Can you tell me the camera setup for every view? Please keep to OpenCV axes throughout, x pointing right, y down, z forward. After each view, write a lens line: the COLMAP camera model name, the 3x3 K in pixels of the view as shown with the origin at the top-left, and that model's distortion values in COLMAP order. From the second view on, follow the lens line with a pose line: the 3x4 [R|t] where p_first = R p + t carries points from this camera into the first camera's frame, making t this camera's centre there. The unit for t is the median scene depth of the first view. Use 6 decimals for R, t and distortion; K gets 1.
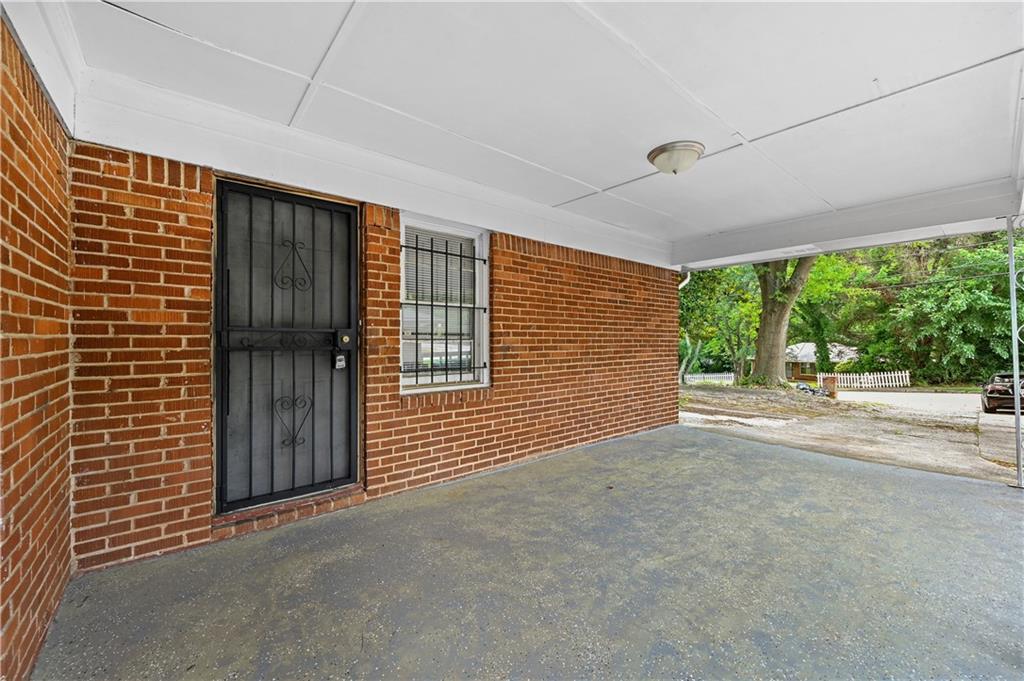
lens RADIAL K [[402.6, 0, 515.3], [0, 402.6, 337.8], [0, 0, 1]] dist [-0.000976, -0.000002]
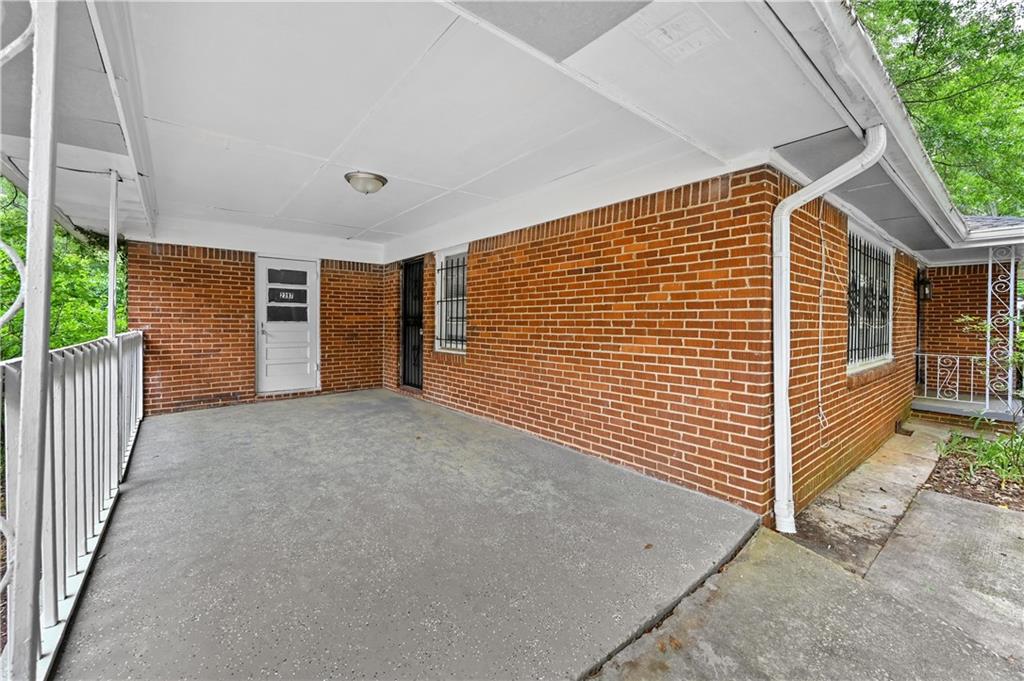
lens RADIAL K [[412.8, 0, 510.9], [0, 412.8, 323.5], [0, 0, 1]] dist [-0.001395, -0.000120]
pose [[-0.015978, 0.001039, -0.999872, 1.259750], [-0.001693, 0.999998, 0.001067, 0.009194], [0.999871, 0.001710, -0.015976, 1.082345]]
